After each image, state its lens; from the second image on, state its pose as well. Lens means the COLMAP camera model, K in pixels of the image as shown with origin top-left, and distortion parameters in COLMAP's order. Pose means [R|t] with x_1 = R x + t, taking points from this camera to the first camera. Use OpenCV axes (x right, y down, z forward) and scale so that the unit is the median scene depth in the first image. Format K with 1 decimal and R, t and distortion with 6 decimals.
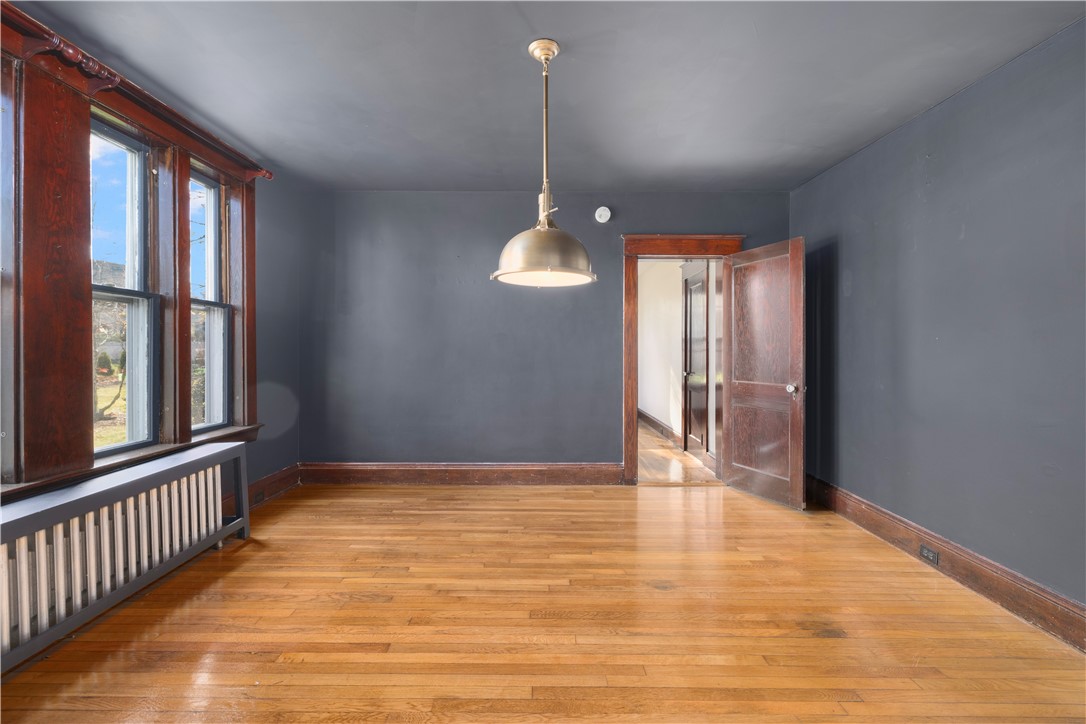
lens RADIAL K [[460.3, 0, 540.1], [0, 460.3, 351.5], [0, 0, 1]] dist [-0.000141, 0.000235]
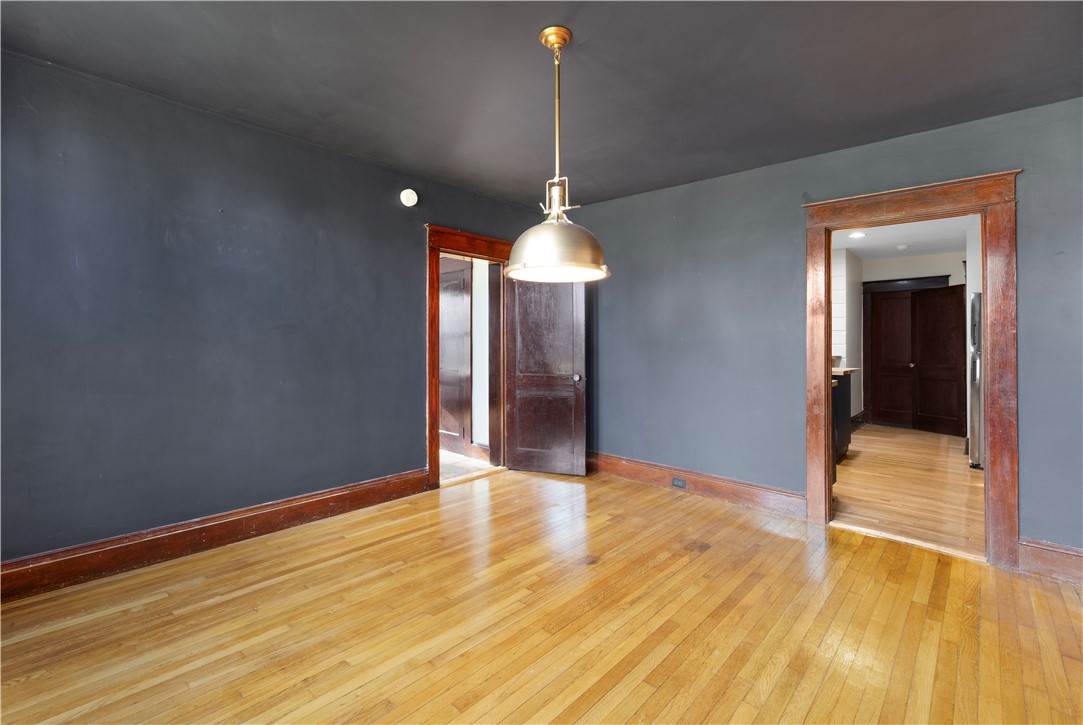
lens RADIAL K [[473.0, 0, 537.0], [0, 473.0, 344.0], [0, 0, 1]] dist [-0.000590, 0.000137]
pose [[0.681070, -0.000802, 0.732218, -0.510436], [0.001580, 0.999999, -0.000375, -0.010859], [-0.732216, 0.001412, 0.681071, 0.245662]]
